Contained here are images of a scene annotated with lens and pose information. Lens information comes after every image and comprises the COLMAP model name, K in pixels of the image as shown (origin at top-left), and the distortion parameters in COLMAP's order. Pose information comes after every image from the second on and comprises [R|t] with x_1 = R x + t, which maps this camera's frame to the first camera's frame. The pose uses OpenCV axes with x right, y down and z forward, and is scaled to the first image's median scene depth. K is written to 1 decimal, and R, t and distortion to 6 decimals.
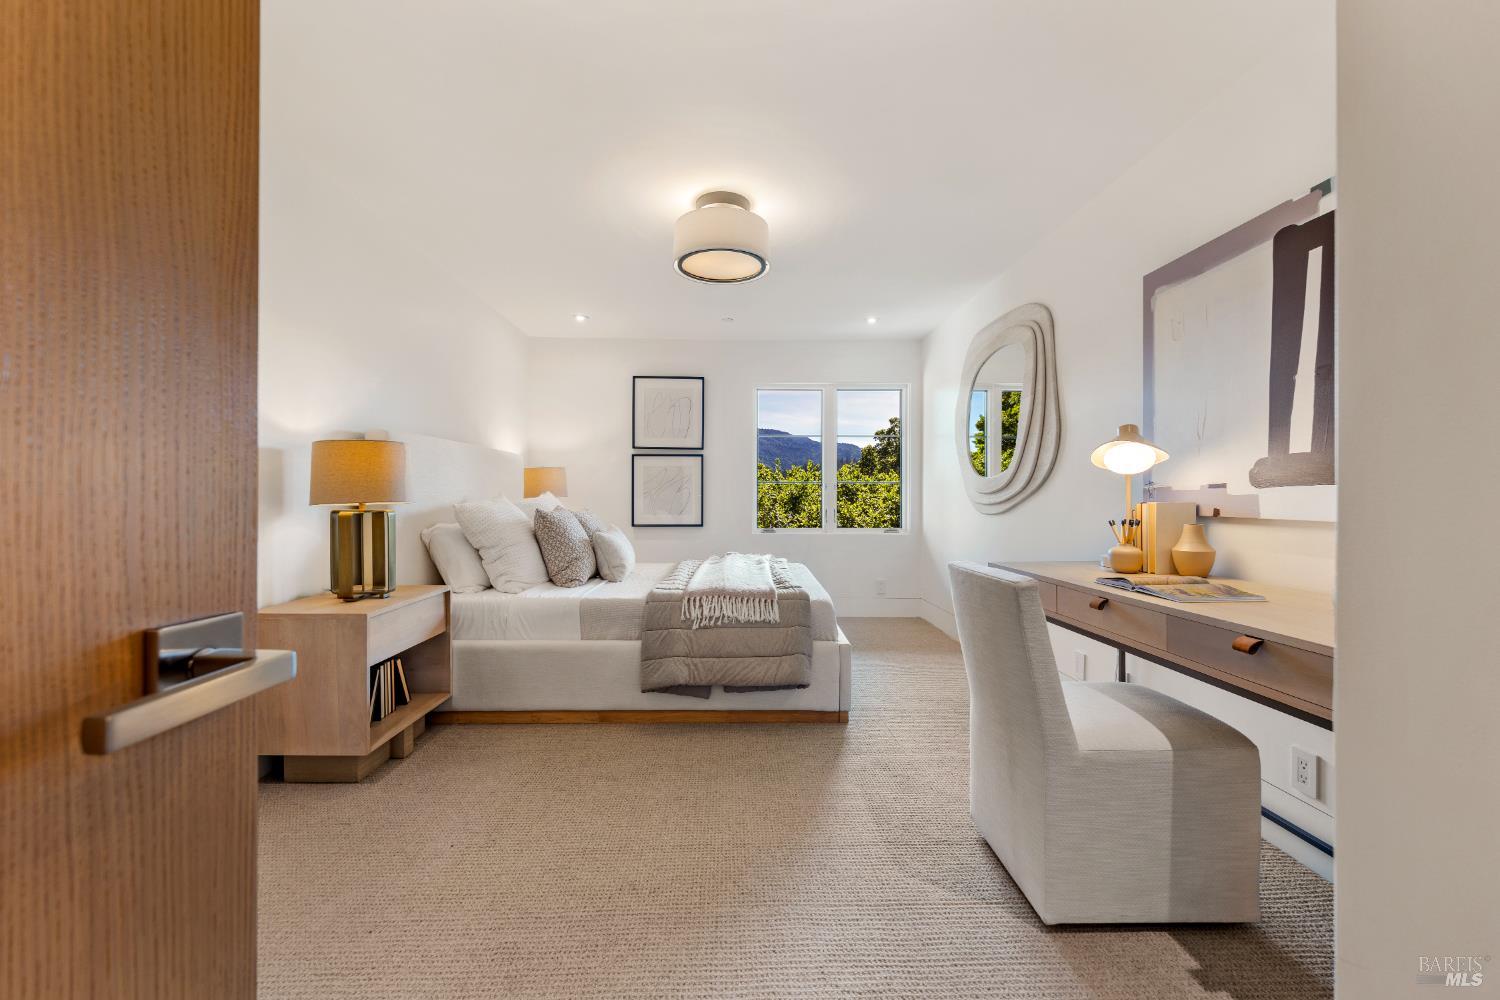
lens RADIAL K [[610.5, 0, 750.9], [0, 610.5, 506.7], [0, 0, 1]] dist [0.001497, -0.000488]
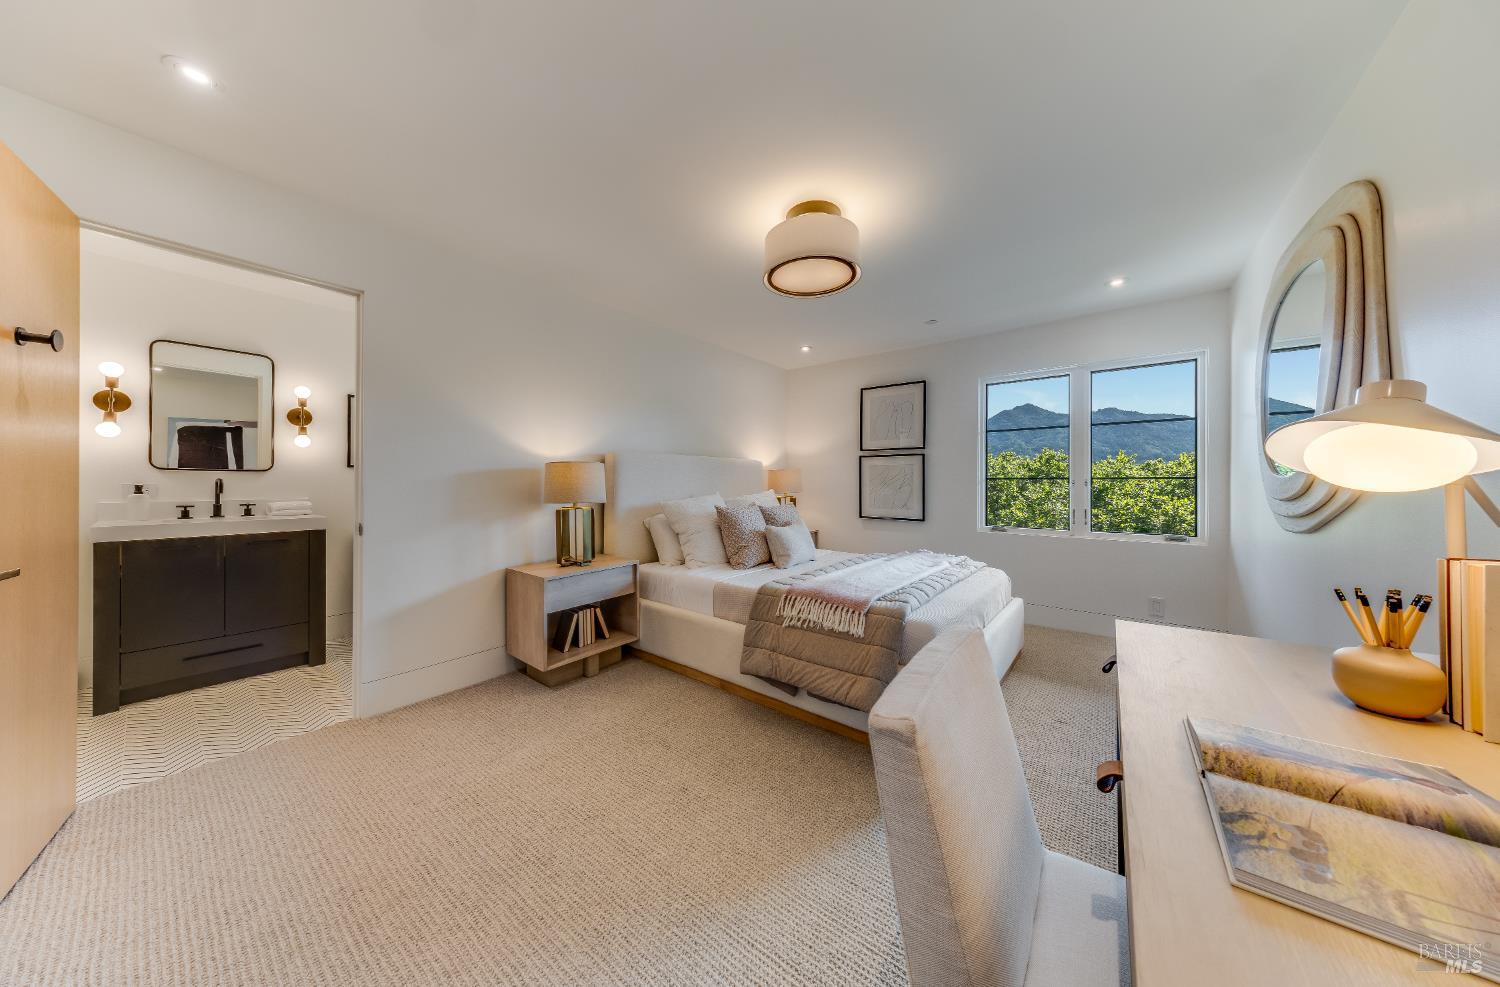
lens RADIAL K [[457.6, 0, 749.2], [0, 457.6, 481.2], [0, 0, 1]] dist [0.001414, -0.000401]
pose [[0.759354, -0.001152, -0.650676, 0.371049], [-0.012137, 0.999799, -0.015934, -0.037346], [0.650564, 0.019996, 0.759188, 0.348374]]
